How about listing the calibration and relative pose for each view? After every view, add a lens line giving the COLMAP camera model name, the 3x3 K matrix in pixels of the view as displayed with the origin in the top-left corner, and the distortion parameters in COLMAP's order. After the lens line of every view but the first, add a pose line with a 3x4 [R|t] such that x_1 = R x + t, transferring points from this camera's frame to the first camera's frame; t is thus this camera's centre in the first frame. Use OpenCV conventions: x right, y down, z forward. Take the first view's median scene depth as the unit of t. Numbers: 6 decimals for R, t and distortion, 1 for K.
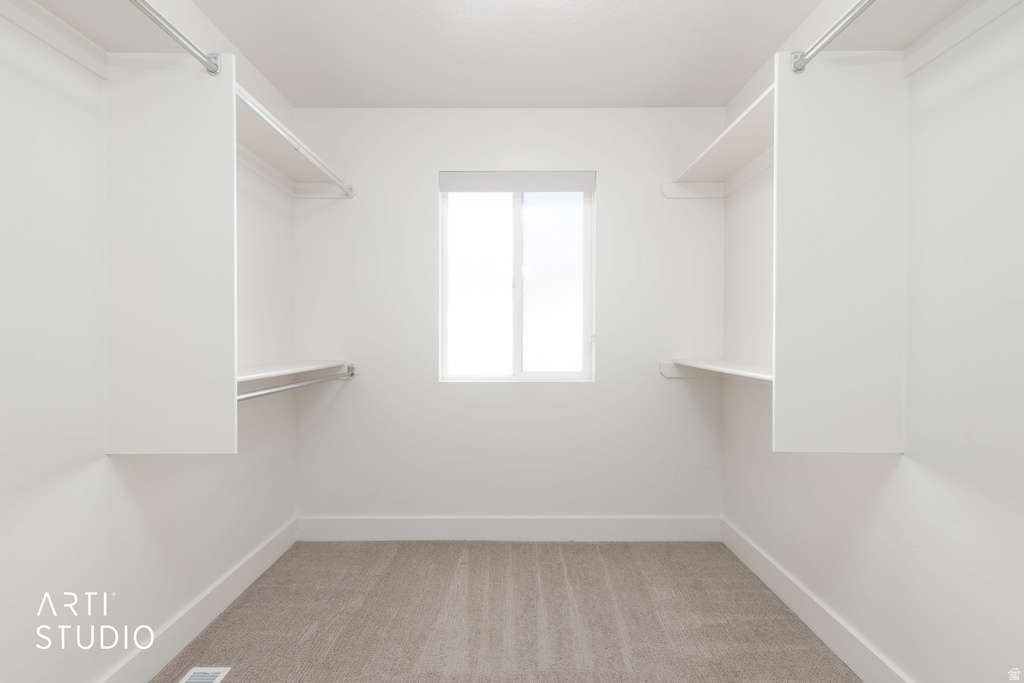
lens RADIAL K [[468.2, 0, 514.0], [0, 468.2, 339.2], [0, 0, 1]] dist [0.010177, -0.001259]
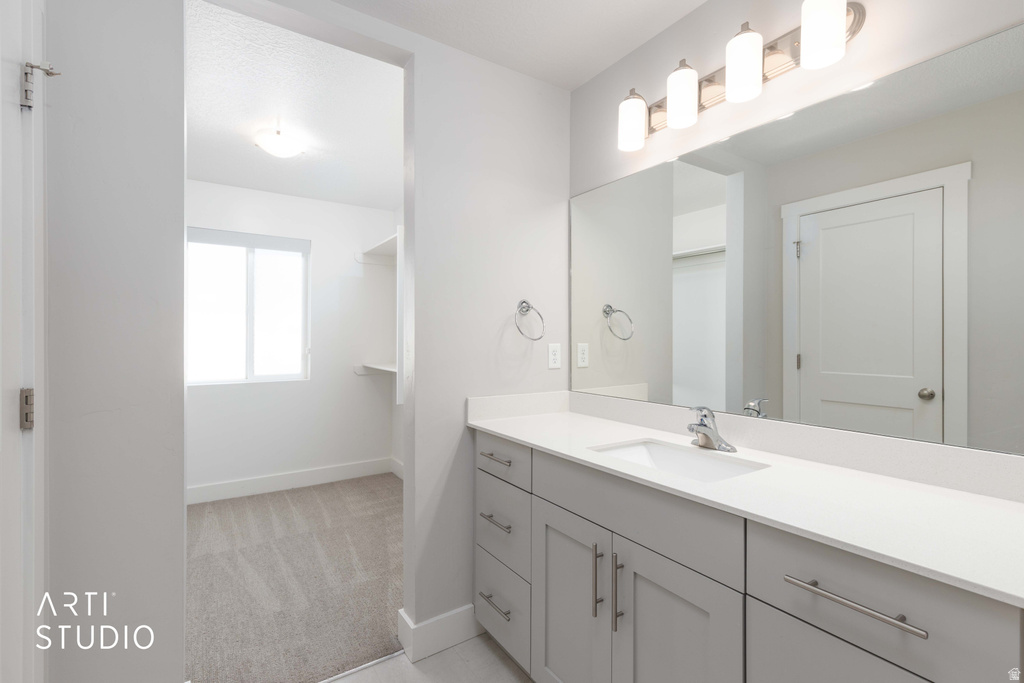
lens RADIAL K [[468.2, 0, 512.1], [0, 468.2, 337.3], [0, 0, 1]] dist [0.010177, -0.001259]
pose [[0.838175, -0.001162, 0.545399, -0.121482], [0.005368, 0.999967, -0.006120, -0.038496], [-0.545374, 0.008058, 0.838154, -0.716940]]
